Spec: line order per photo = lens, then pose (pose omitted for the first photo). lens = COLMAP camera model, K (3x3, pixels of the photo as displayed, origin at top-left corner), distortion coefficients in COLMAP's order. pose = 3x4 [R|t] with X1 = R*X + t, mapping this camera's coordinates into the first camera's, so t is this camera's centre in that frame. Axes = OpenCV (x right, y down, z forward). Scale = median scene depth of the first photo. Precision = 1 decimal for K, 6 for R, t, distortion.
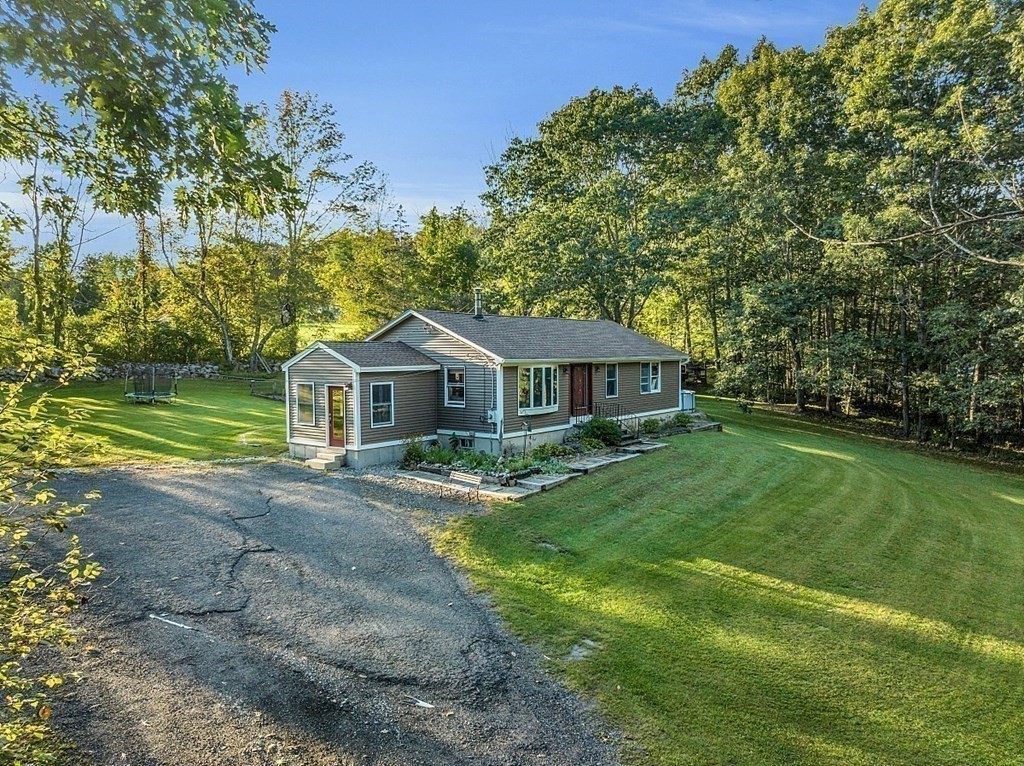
lens RADIAL K [[717.2, 0, 516.9], [0, 717.2, 383.6], [0, 0, 1]] dist [-0.046825, 0.013675]
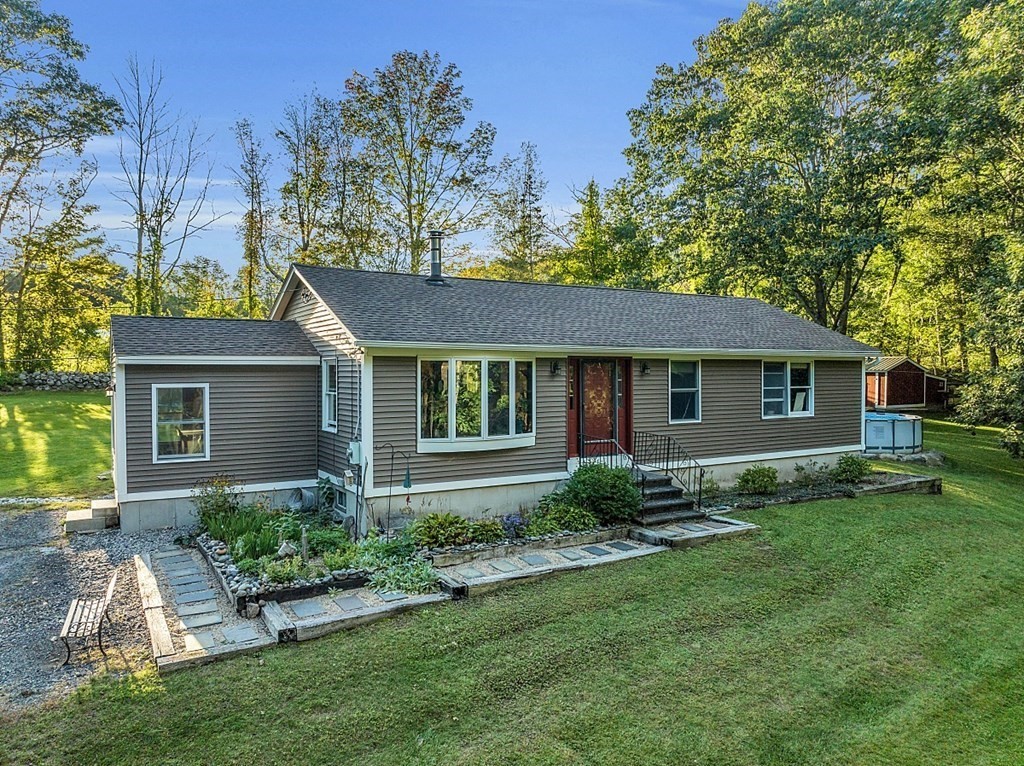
lens RADIAL K [[717.2, 0, 519.3], [0, 717.2, 388.3], [0, 0, 1]] dist [-0.046825, 0.013675]
pose [[0.931167, 0.013550, -0.364340, 0.230952], [-0.021522, 0.999609, -0.017828, 0.005531], [0.363956, 0.024442, 0.931095, 0.495880]]
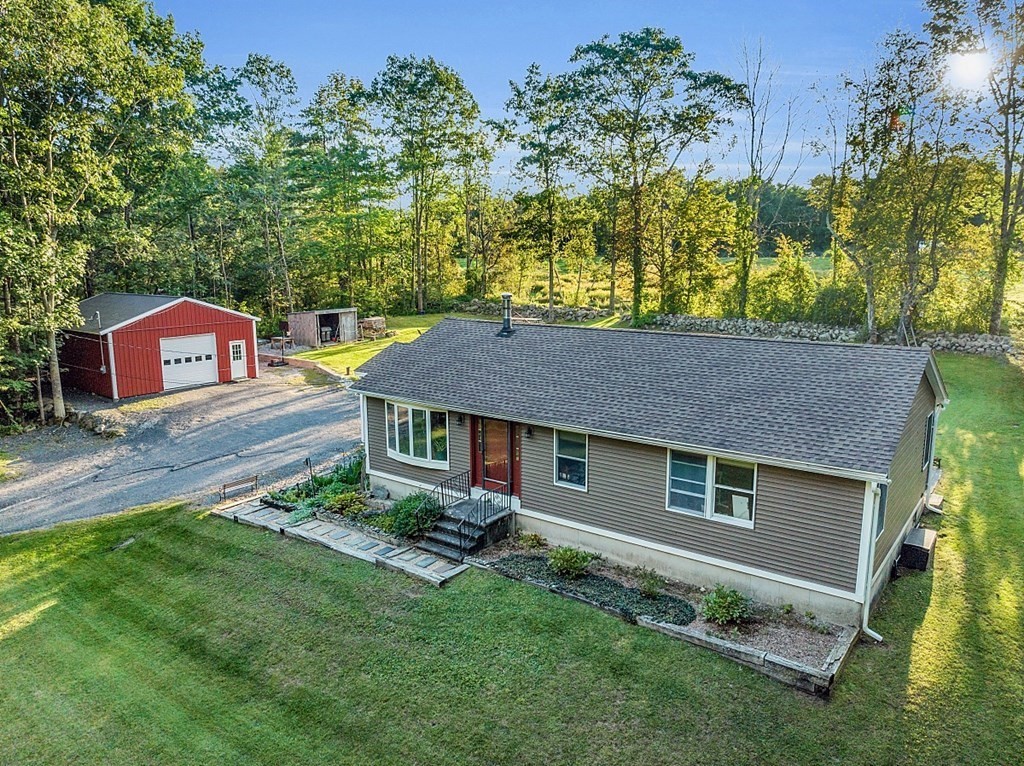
lens RADIAL K [[717.2, 0, 516.4], [0, 717.2, 380.0], [0, 0, 1]] dist [-0.046825, 0.013675]
pose [[0.008834, 0.178293, -0.983938, 0.748206], [-0.043216, 0.983125, 0.177758, -0.183485], [0.999027, 0.040952, 0.016390, 1.028237]]
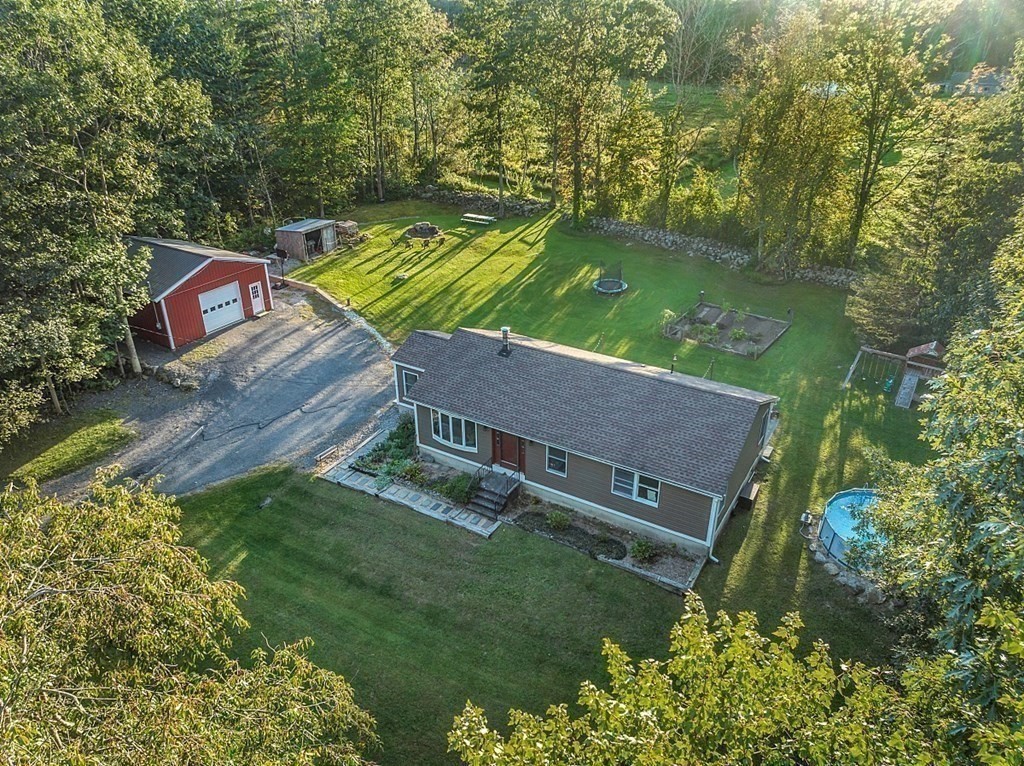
lens RADIAL K [[717.2, 0, 512.9], [0, 717.2, 377.1], [0, 0, 1]] dist [-0.046825, 0.013675]
pose [[0.115081, 0.457071, -0.881954, 1.032248], [-0.043155, 0.889315, 0.455255, -0.605272], [0.992418, -0.014330, 0.122069, 0.893293]]
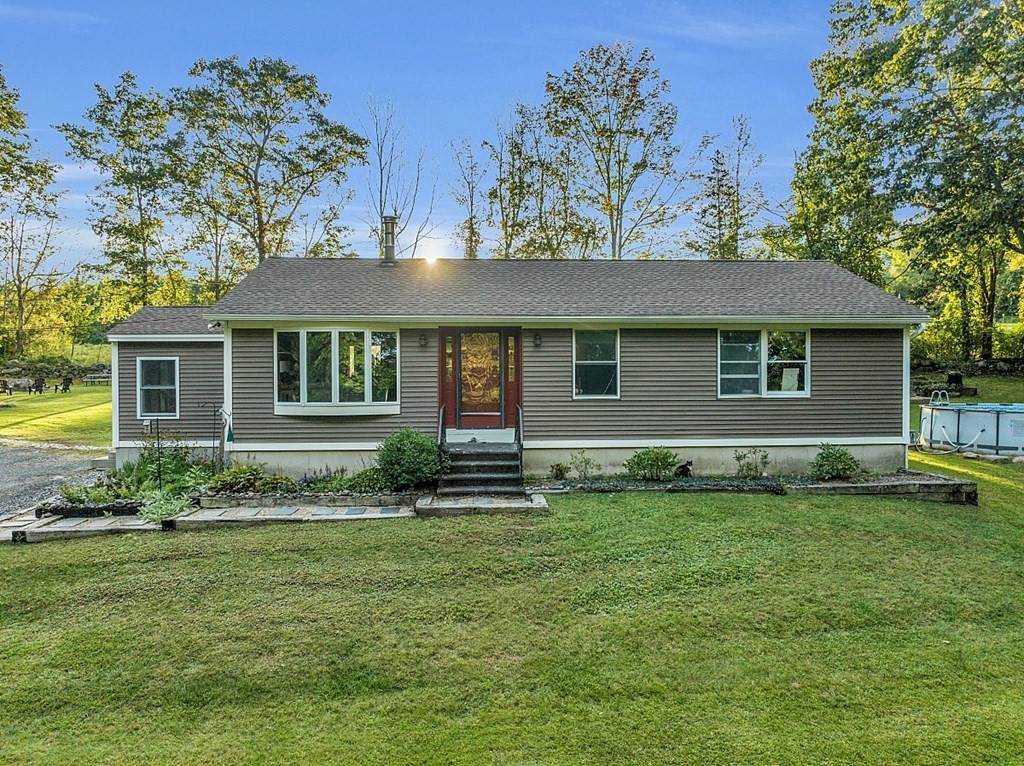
lens RADIAL K [[717.2, 0, 512.4], [0, 717.2, 388.2], [0, 0, 1]] dist [-0.046825, 0.013675]
pose [[0.655728, 0.019738, -0.754739, 0.503769], [-0.036816, 0.999305, -0.005852, 0.018032], [0.754099, 0.031624, 0.655999, 0.694689]]
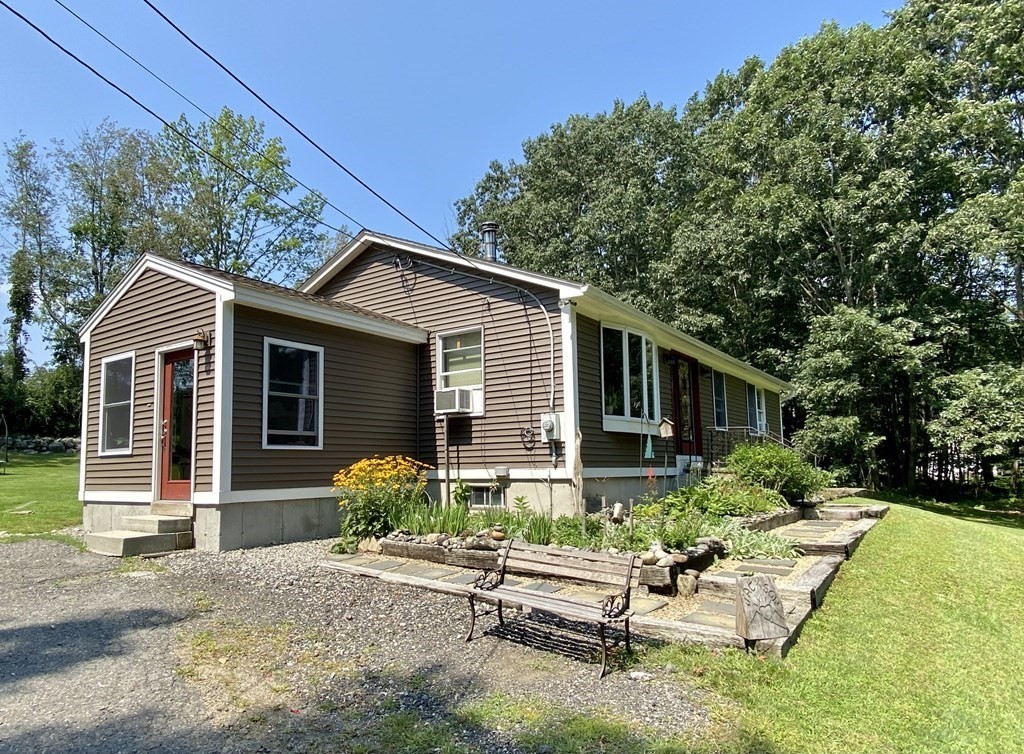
lens RADIAL K [[648.1, 0, 474.9], [0, 648.1, 371.1], [0, 0, 1]] dist [0.009661, 0.001457]
pose [[0.999687, -0.003114, 0.024843, -0.079928], [0.007937, 0.980476, -0.196481, 0.078576], [-0.023746, 0.196617, 0.980193, 0.541671]]
